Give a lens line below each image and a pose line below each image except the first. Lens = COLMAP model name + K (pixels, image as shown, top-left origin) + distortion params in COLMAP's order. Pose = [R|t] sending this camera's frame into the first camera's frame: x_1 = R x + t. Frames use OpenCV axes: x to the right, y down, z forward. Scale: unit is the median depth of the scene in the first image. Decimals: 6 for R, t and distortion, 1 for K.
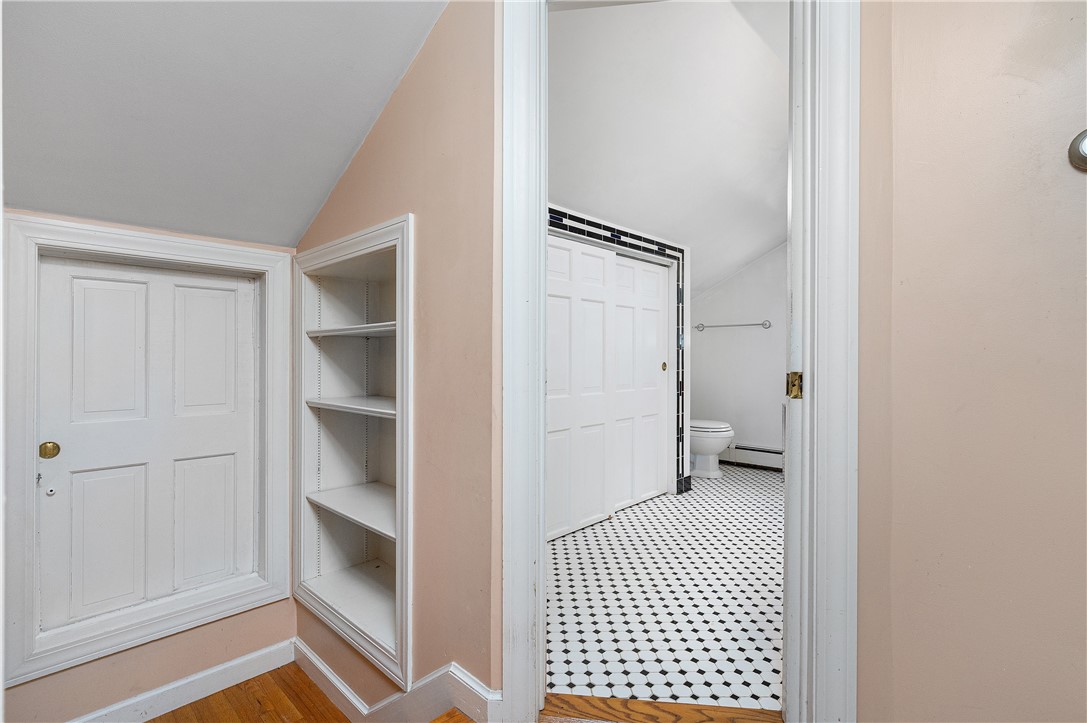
lens RADIAL K [[503.1, 0, 539.5], [0, 503.1, 358.2], [0, 0, 1]] dist [-0.001096, -0.000180]
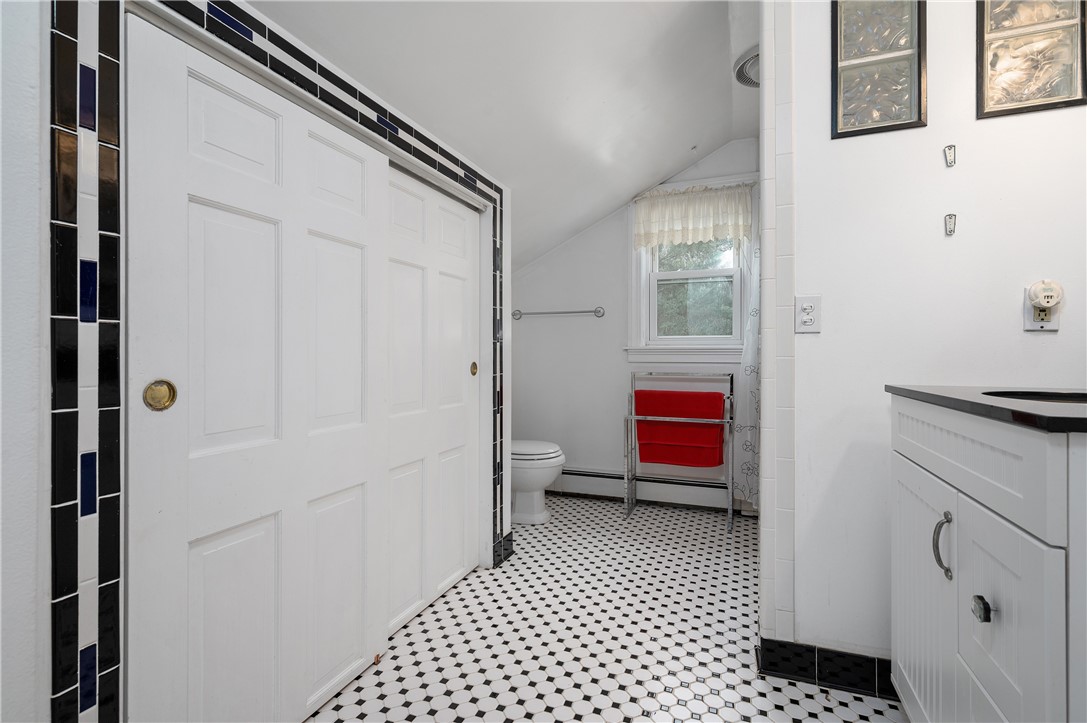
lens RADIAL K [[503.1, 0, 539.5], [0, 503.1, 358.2], [0, 0, 1]] dist [-0.001096, -0.000180]
pose [[0.923795, -0.002984, 0.382876, 0.082386], [0.001424, 0.999989, 0.004358, 0.000448], [-0.382885, -0.003480, 0.923790, 0.385547]]
